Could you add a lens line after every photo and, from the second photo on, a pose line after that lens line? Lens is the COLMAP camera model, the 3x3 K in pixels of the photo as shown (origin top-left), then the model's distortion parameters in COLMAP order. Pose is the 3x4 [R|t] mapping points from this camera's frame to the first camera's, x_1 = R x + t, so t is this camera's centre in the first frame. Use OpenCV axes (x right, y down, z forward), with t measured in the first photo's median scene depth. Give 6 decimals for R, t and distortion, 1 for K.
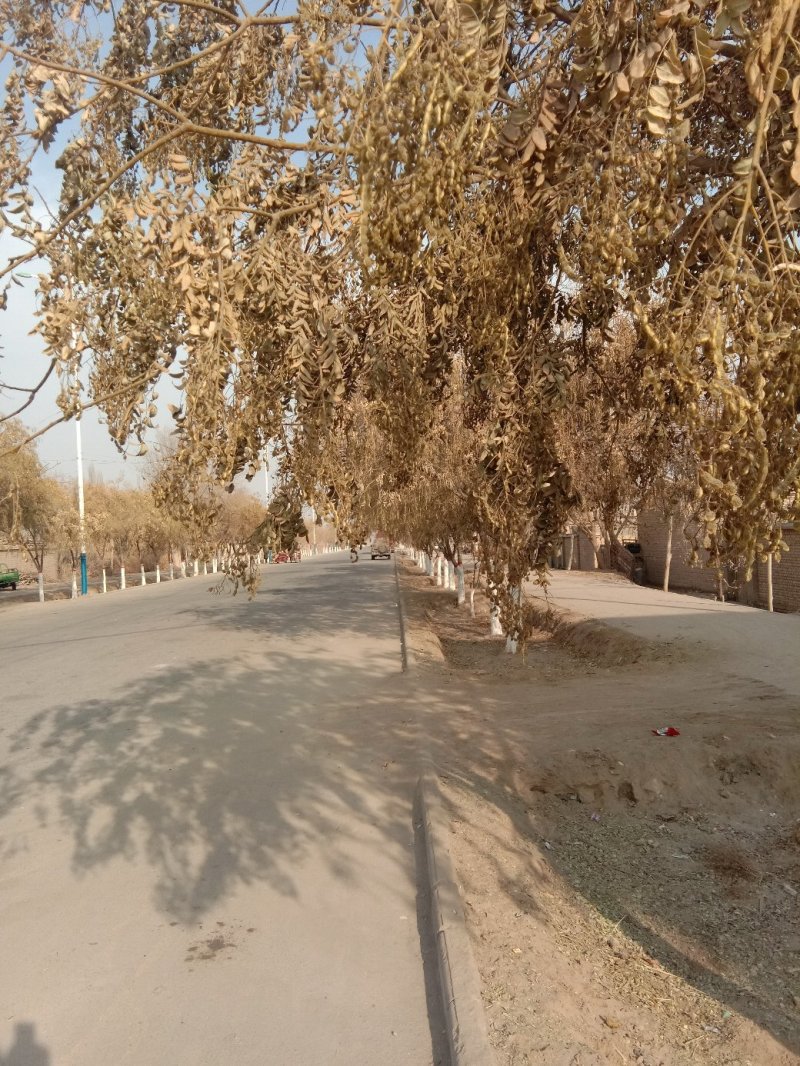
lens RADIAL K [[819.0, 0, 399.5], [0, 819.0, 527.8], [0, 0, 1]] dist [0.081434, -0.115384]
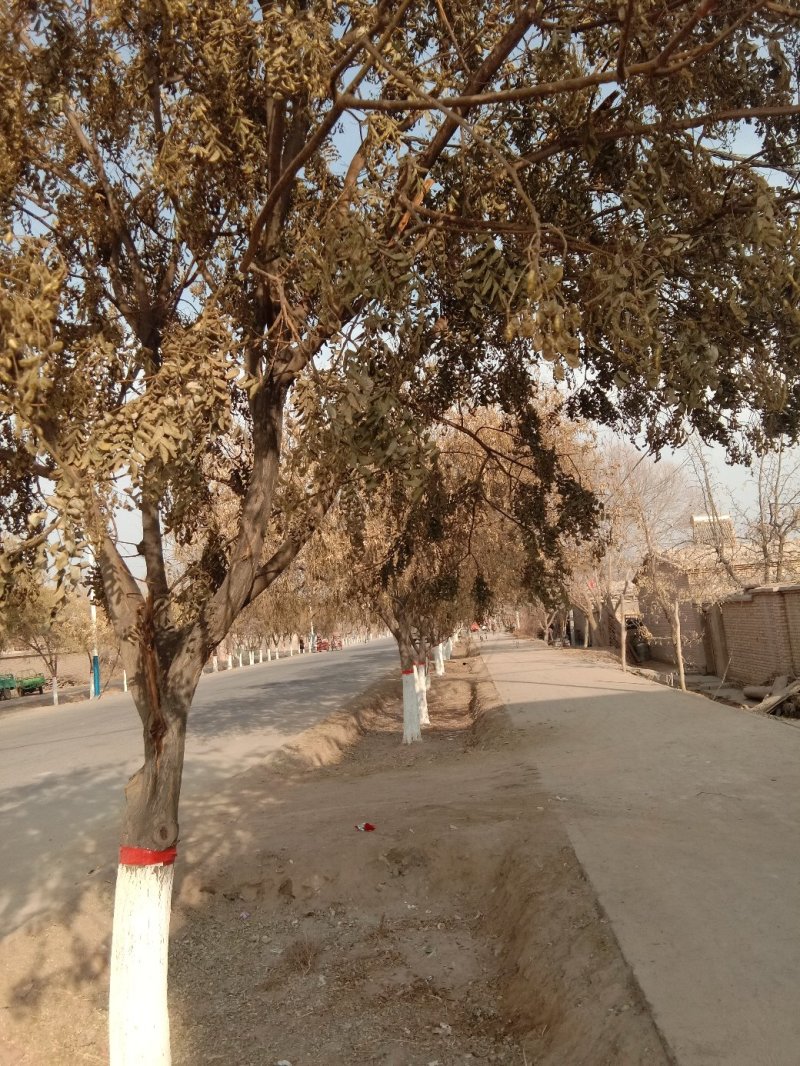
lens RADIAL K [[809.2, 0, 396.0], [0, 809.2, 521.4], [0, 0, 1]] dist [0.070636, -0.116580]
pose [[0.997027, -0.058334, -0.050345, 0.470924], [0.052481, 0.992474, -0.110642, -0.029902], [0.056420, 0.107671, 0.992584, -0.096249]]
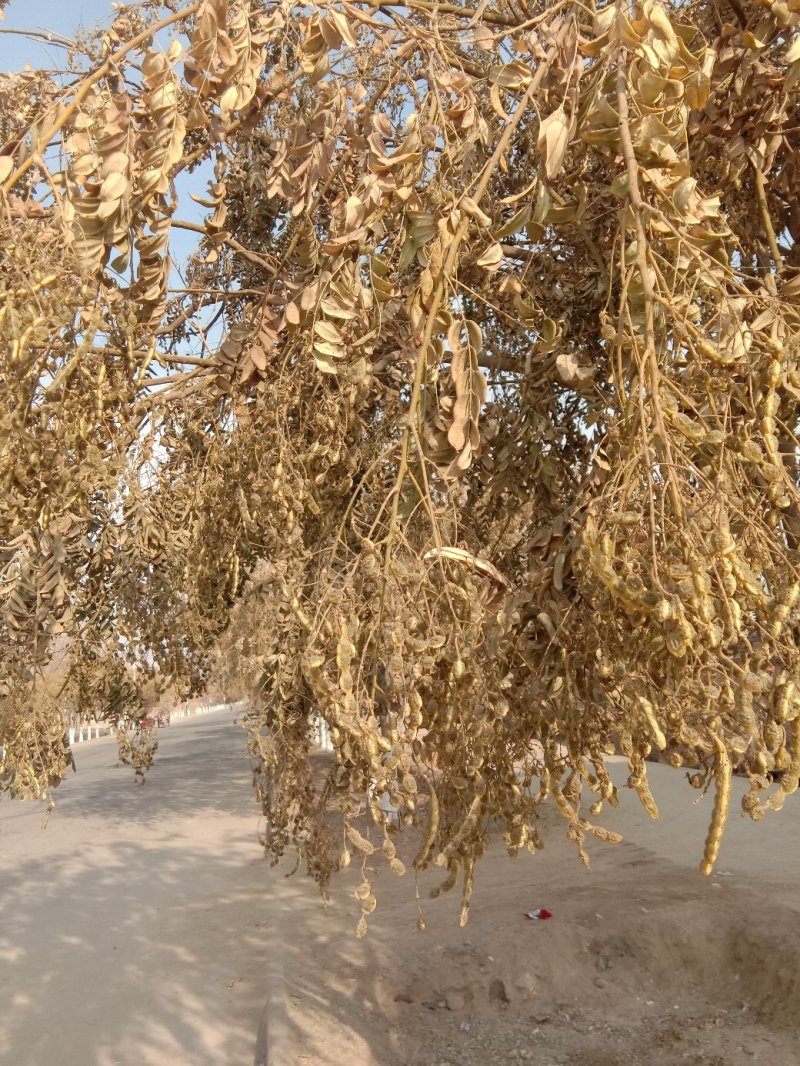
lens RADIAL K [[828.6, 0, 400.7], [0, 828.6, 536.5], [0, 0, 1]] dist [0.075948, -0.115644]
pose [[0.988555, -0.014737, 0.150140, 0.034507], [0.040289, 0.984860, -0.168606, -0.022587], [-0.145382, 0.172725, 0.974182, 0.026304]]
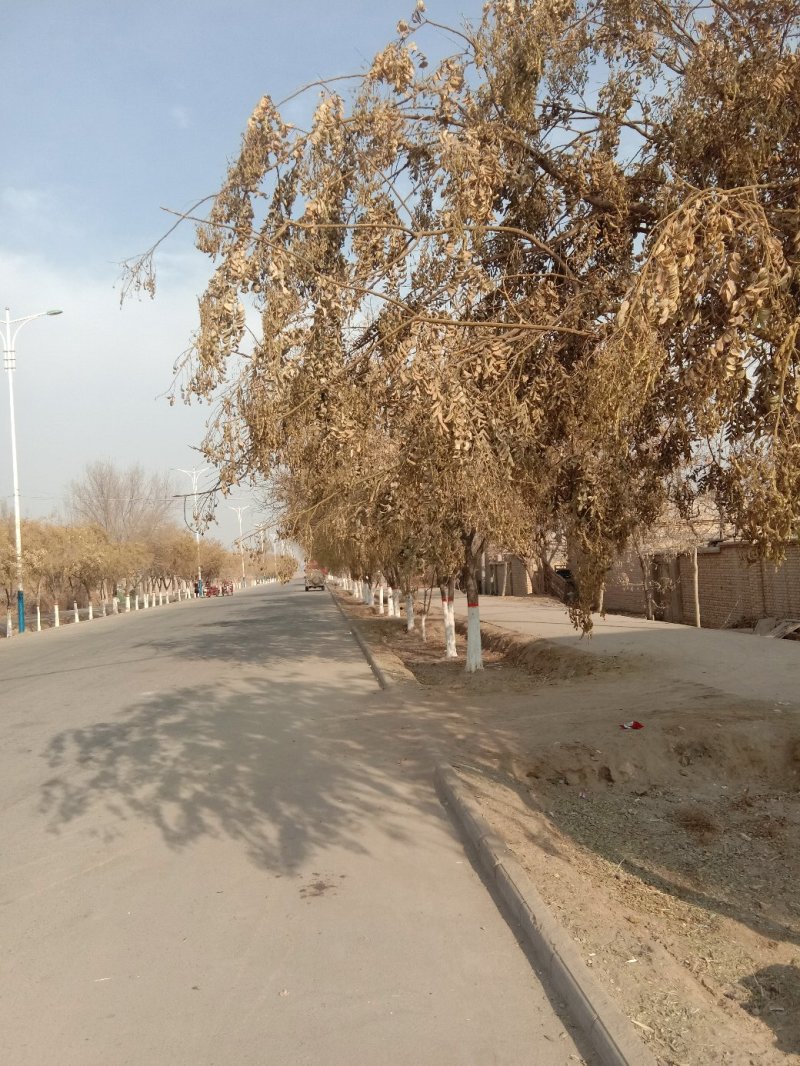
lens RADIAL K [[809.2, 0, 396.0], [0, 809.2, 521.4], [0, 0, 1]] dist [0.070636, -0.116580]
pose [[0.996642, -0.015966, 0.080307, -0.109643], [0.019592, 0.998814, -0.044569, 0.000610], [-0.079500, 0.045993, 0.995773, -0.157308]]
